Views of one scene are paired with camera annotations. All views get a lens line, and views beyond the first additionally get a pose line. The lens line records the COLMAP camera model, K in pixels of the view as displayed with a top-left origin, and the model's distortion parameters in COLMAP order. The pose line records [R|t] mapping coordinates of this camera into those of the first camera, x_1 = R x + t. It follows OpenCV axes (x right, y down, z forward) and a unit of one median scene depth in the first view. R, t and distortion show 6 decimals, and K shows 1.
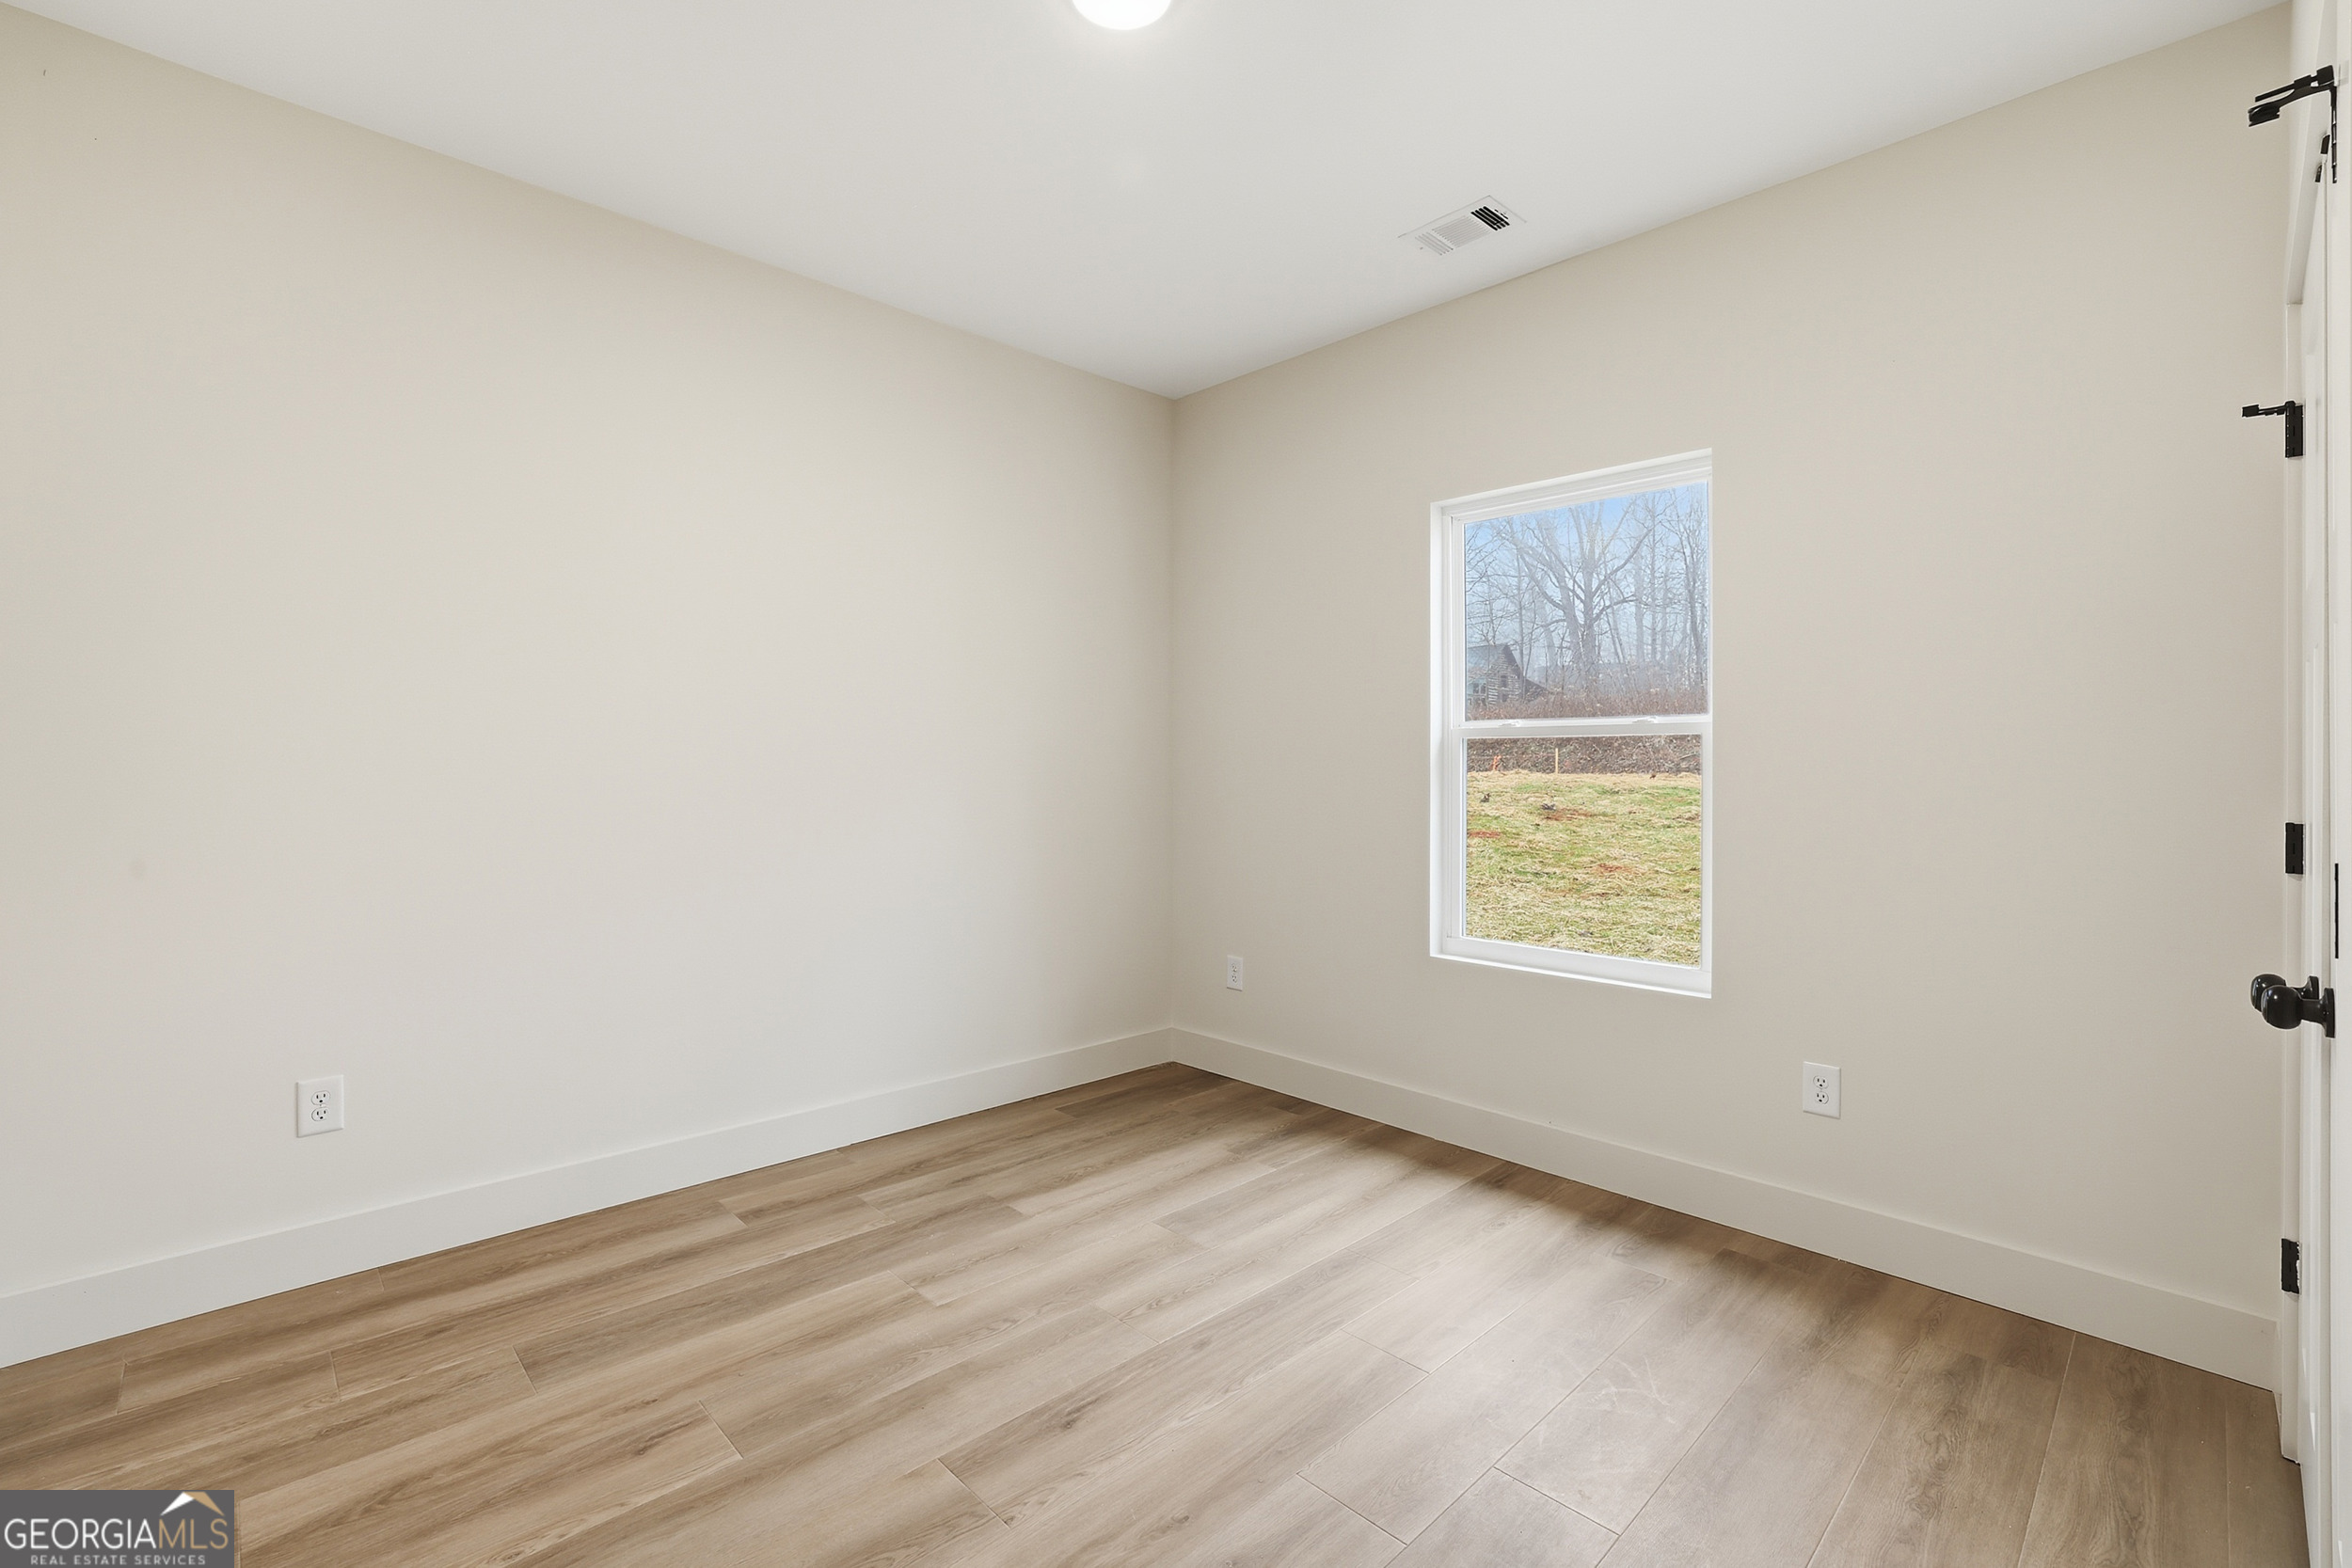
lens RADIAL K [[1019.9, 0, 1166.3], [0, 1019.9, 771.6], [0, 0, 1]] dist [-0.048994, 0.018601]
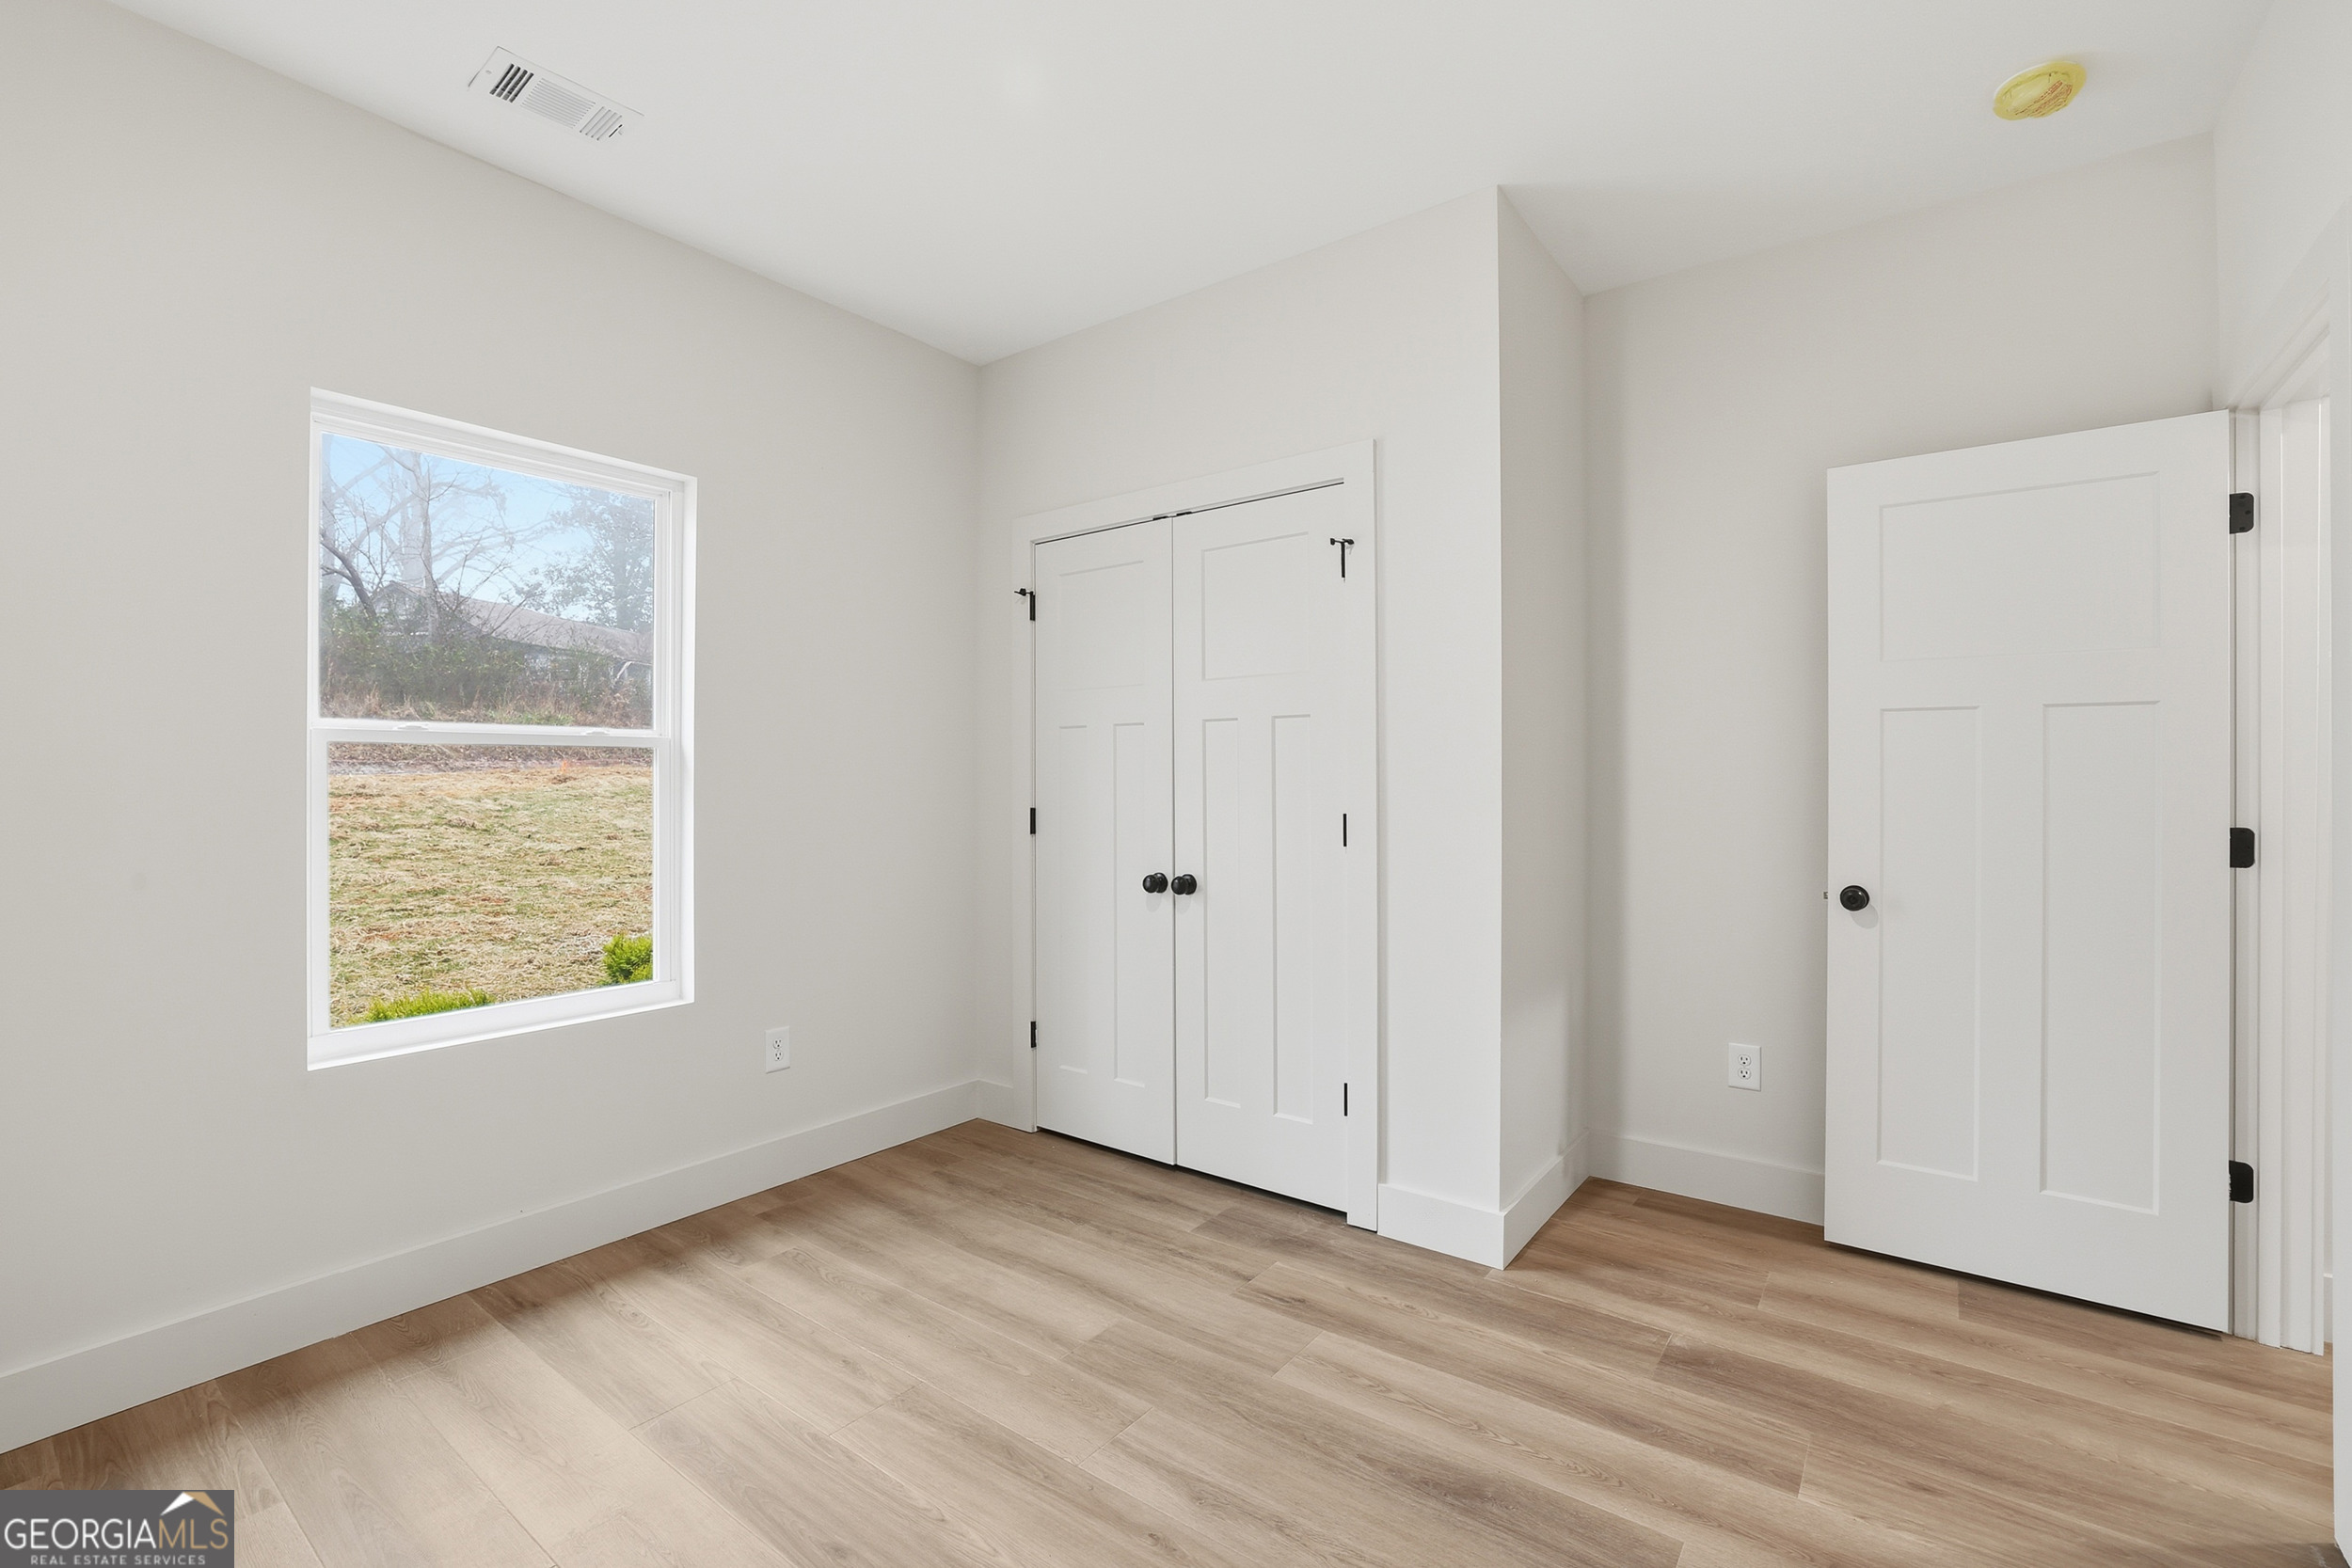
lens RADIAL K [[1012.3, 0, 1176.6], [0, 1012.3, 727.9], [0, 0, 1]] dist [0.000072, 0.000012]
pose [[-0.145127, 0.045649, 0.988359, -0.656285], [0.008961, 0.998955, -0.044823, -0.005090], [-0.989372, 0.002351, -0.145384, 0.726247]]
